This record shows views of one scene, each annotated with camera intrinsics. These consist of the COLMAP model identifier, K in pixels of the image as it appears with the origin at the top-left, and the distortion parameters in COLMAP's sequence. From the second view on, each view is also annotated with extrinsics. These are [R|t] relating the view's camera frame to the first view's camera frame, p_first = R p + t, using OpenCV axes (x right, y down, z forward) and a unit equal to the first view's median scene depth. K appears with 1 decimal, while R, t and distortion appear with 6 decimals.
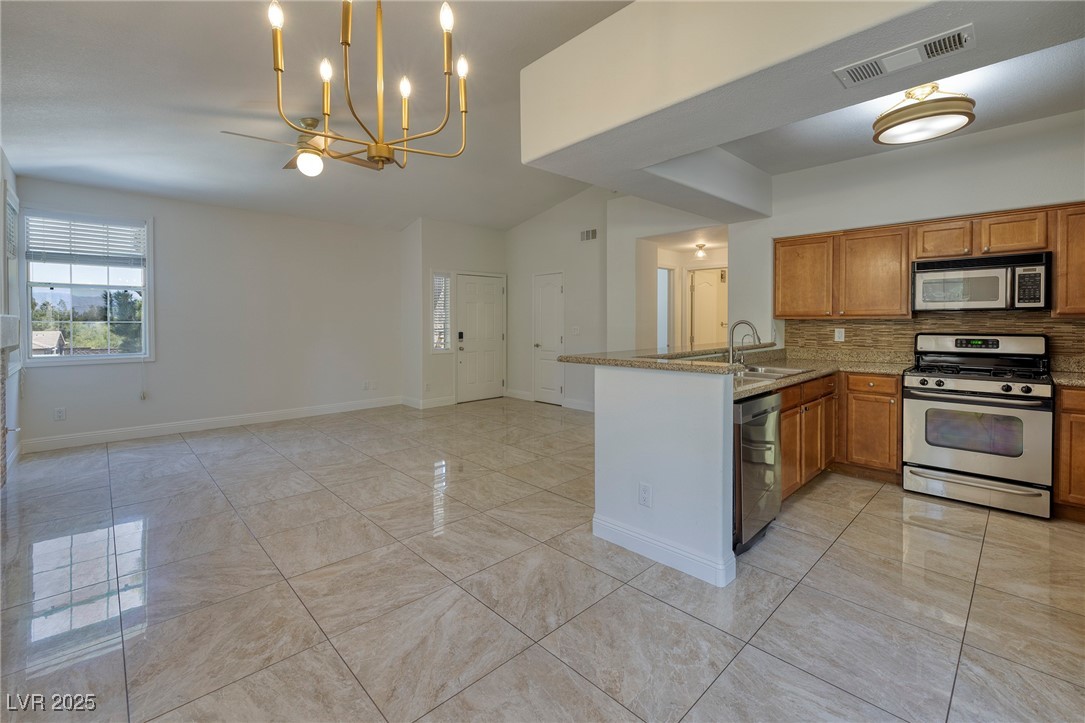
lens RADIAL K [[477.1, 0, 562.0], [0, 477.1, 322.4], [0, 0, 1]] dist [-0.001099, 0.000066]
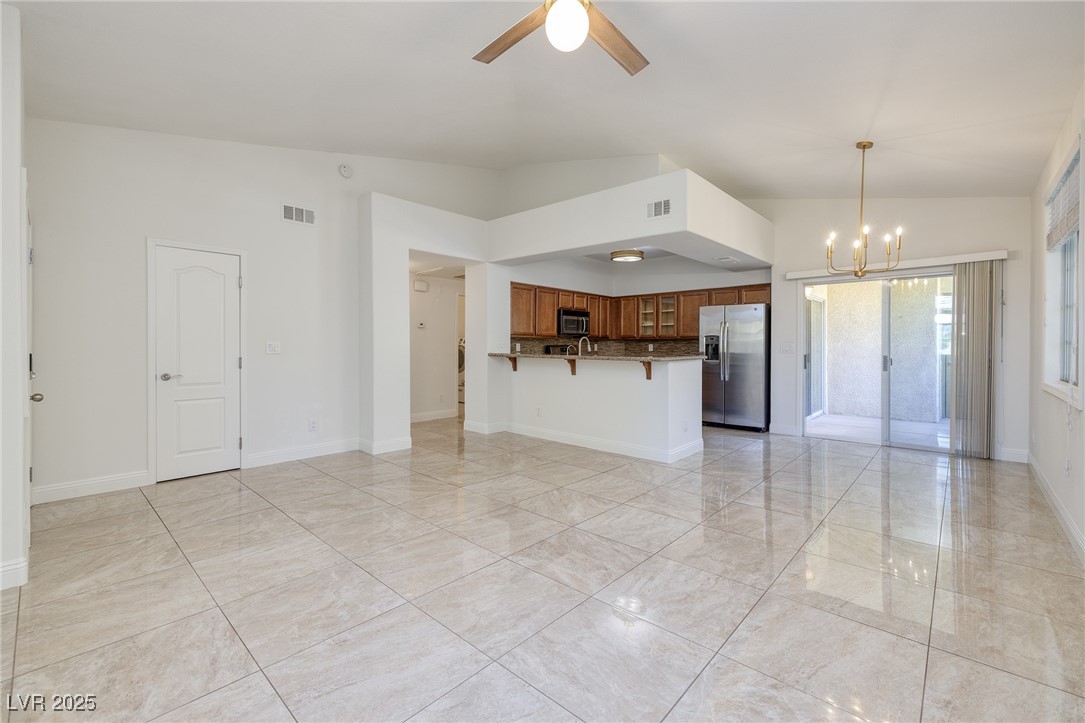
lens RADIAL K [[448.5, 0, 561.6], [0, 448.5, 346.0], [0, 0, 1]] dist [0.001306, 0.000402]
pose [[-0.069741, 0.002307, 0.997562, -1.201725], [0.005261, 0.999984, -0.001945, 0.032549], [-0.997551, 0.005113, -0.069752, 1.222564]]
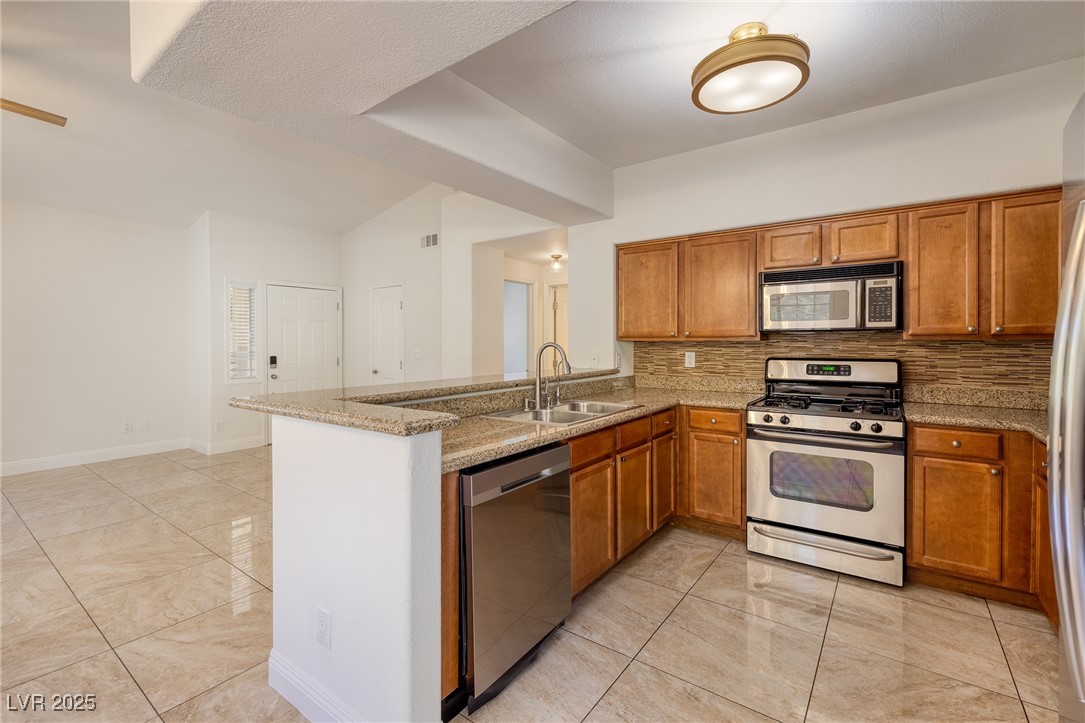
lens RADIAL K [[472.6, 0, 563.9], [0, 472.6, 339.2], [0, 0, 1]] dist [0.000559, 0.000309]
pose [[0.986277, 0.003082, 0.165073, 0.283721], [-0.001263, 0.999937, -0.011124, -0.000850], [-0.165097, 0.010763, 0.986219, 0.262448]]
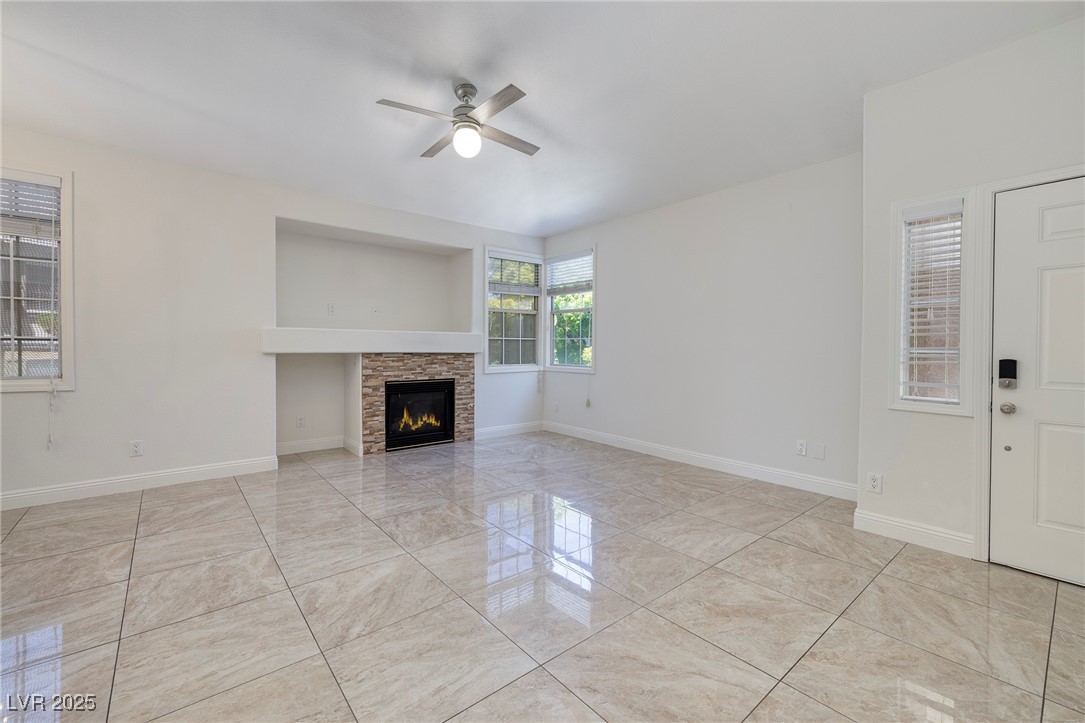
lens RADIAL K [[463.1, 0, 542.7], [0, 463.1, 352.9], [0, 0, 1]] dist [0.001047, 0.000223]
pose [[-0.108570, 0.014097, -0.993989, 0.303094], [-0.013940, 0.999780, 0.015701, 0.030420], [0.993991, 0.015561, -0.108350, 1.431733]]
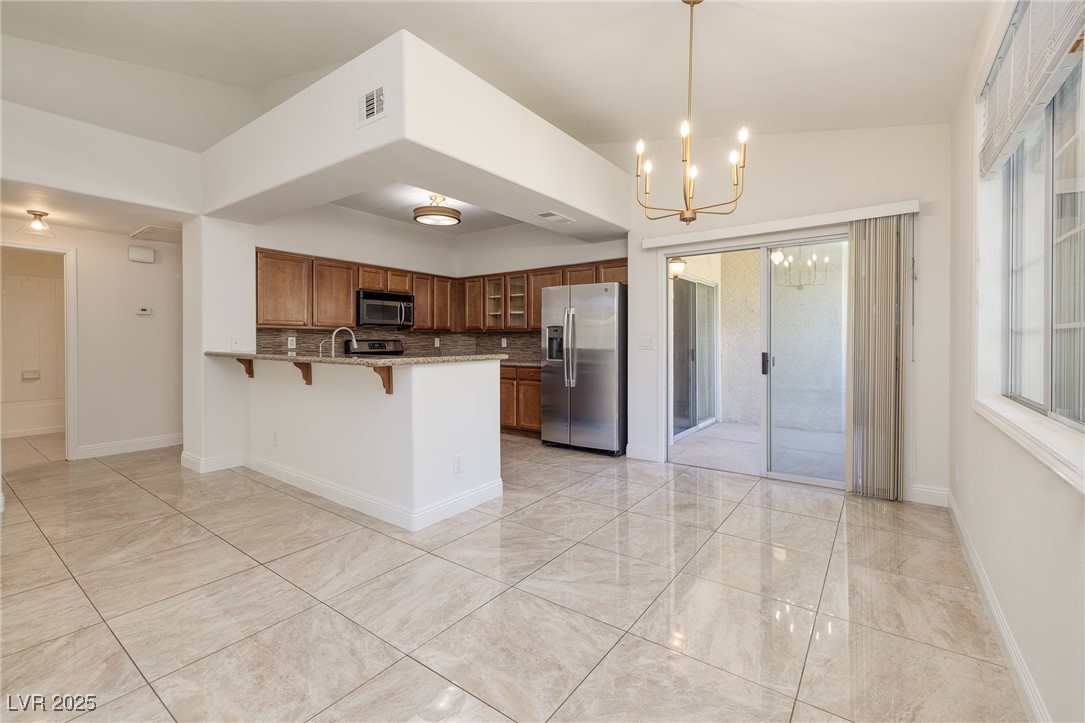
lens RADIAL K [[453.4, 0, 547.6], [0, 453.4, 341.4], [0, 0, 1]] dist [0.002862, 0.000648]
pose [[-0.162416, 0.002810, 0.986718, -0.766467], [0.008796, 0.999960, -0.001399, 0.037563], [-0.986683, 0.008452, -0.162434, 0.723019]]
